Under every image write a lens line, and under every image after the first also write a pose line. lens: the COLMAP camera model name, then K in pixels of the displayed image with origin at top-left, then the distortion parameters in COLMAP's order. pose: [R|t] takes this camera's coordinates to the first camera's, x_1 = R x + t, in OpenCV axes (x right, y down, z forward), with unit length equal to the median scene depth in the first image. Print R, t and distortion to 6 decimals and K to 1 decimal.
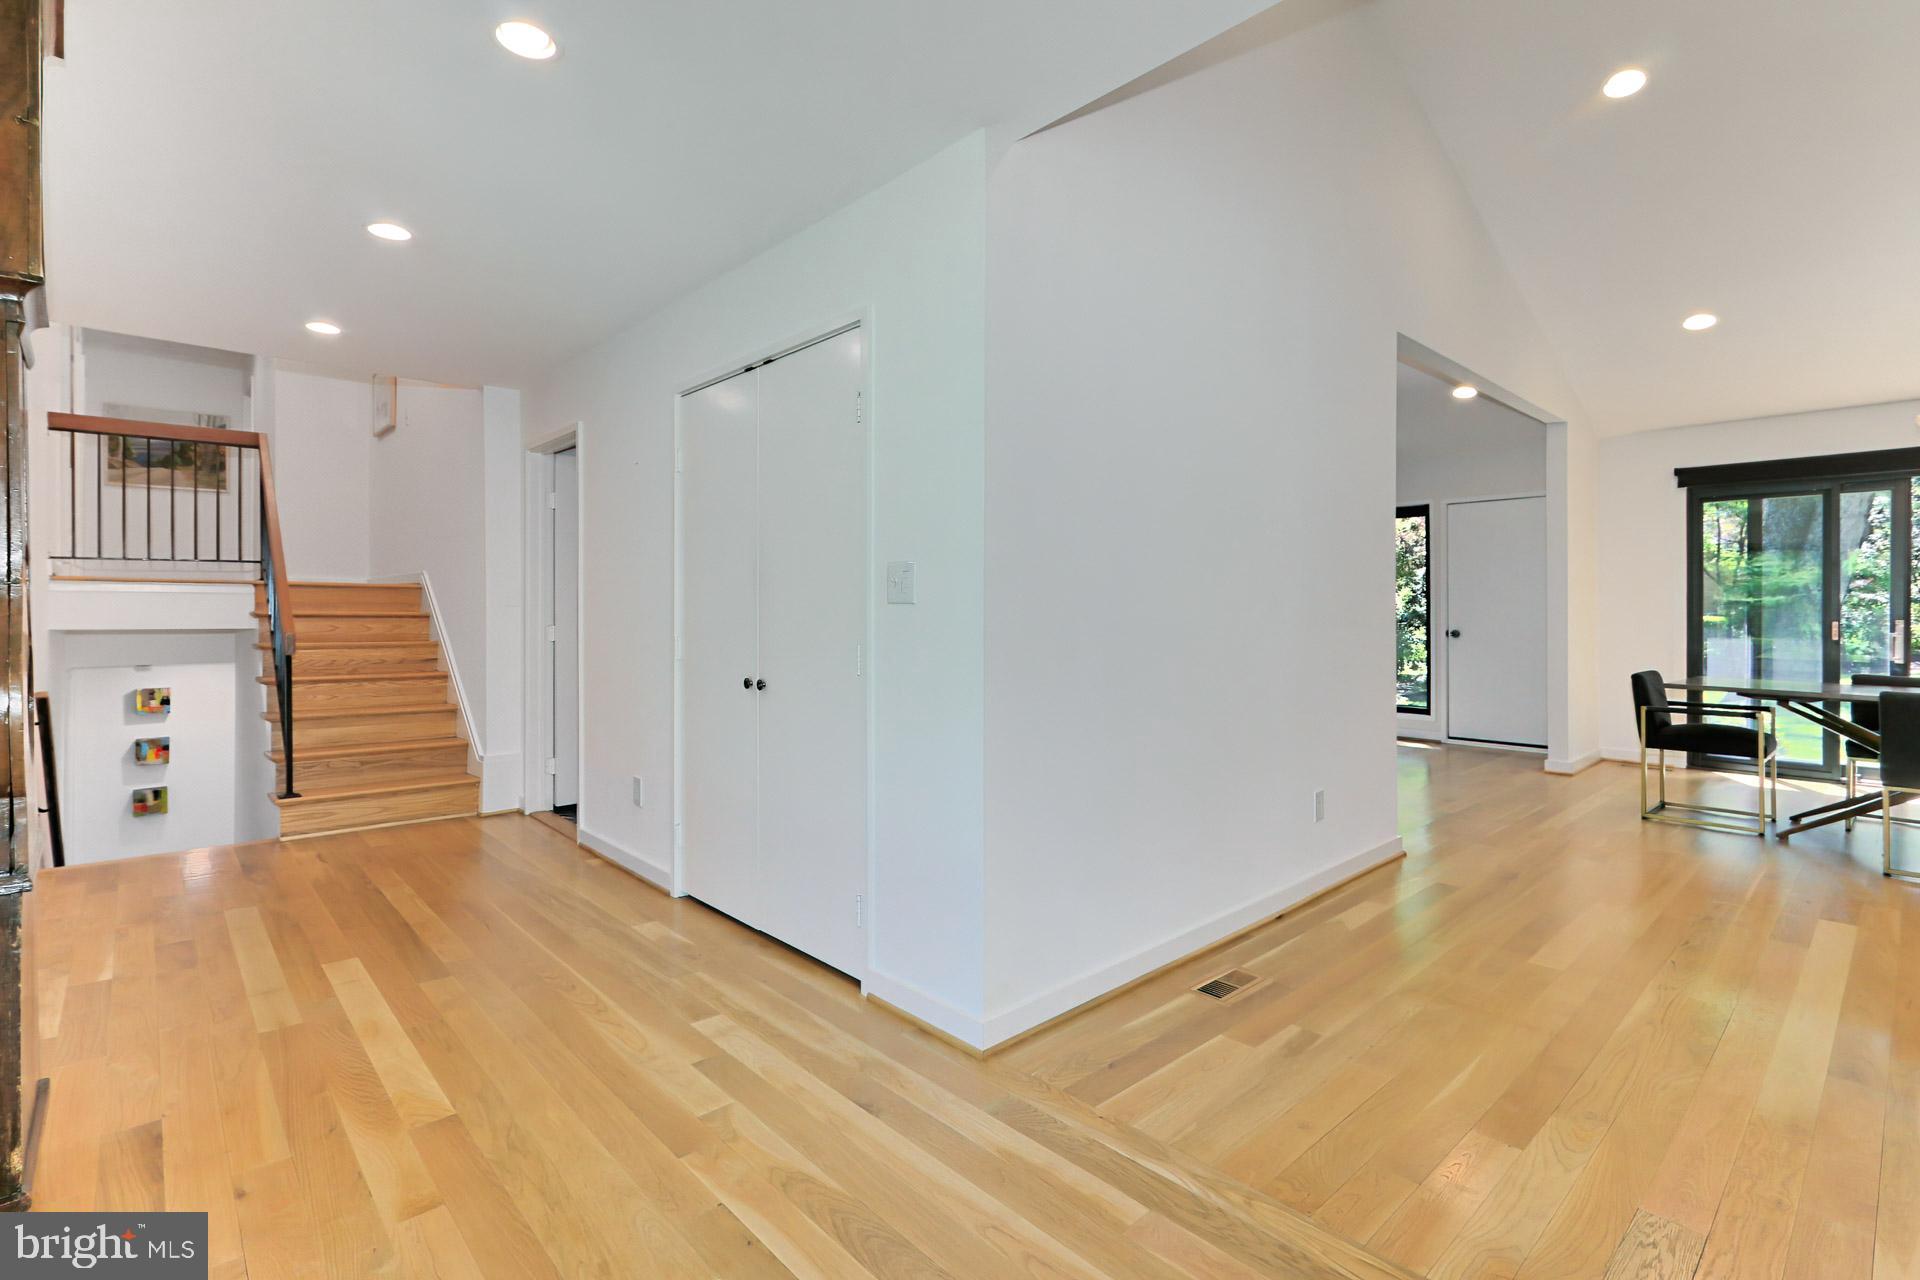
lens RADIAL K [[892.1, 0, 952.1], [0, 892.1, 603.7], [0, 0, 1]] dist [0.000981, 0.000106]
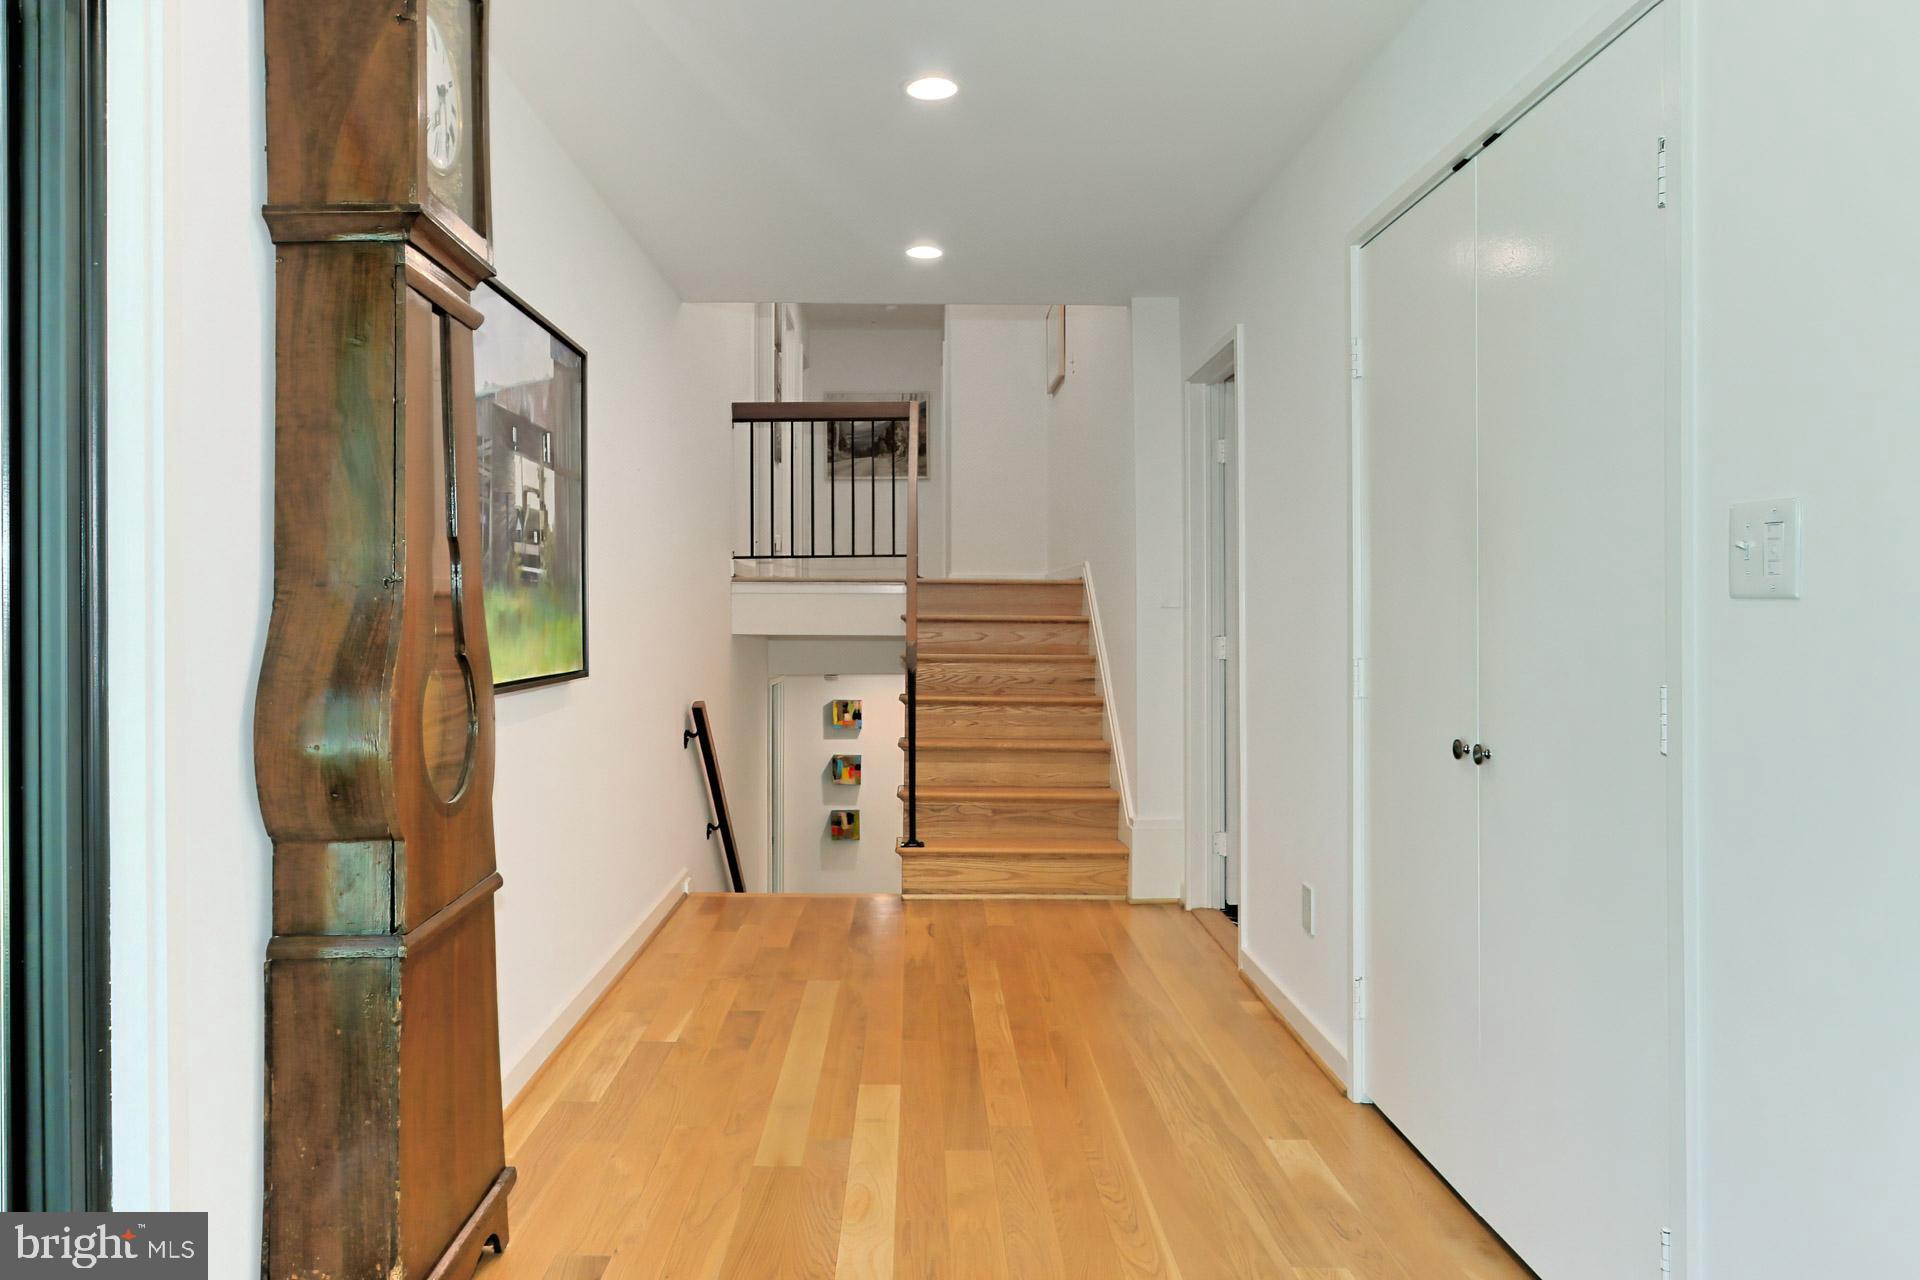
lens RADIAL K [[1236.1, 0, 955.6], [0, 1236.1, 611.9], [0, 0, 1]] dist [-0.003939, 0.001745]
pose [[0.739085, -0.001044, -0.673611, 0.036241], [0.004752, 0.999982, 0.003665, 0.001334], [0.673596, -0.005909, 0.739077, 0.183578]]
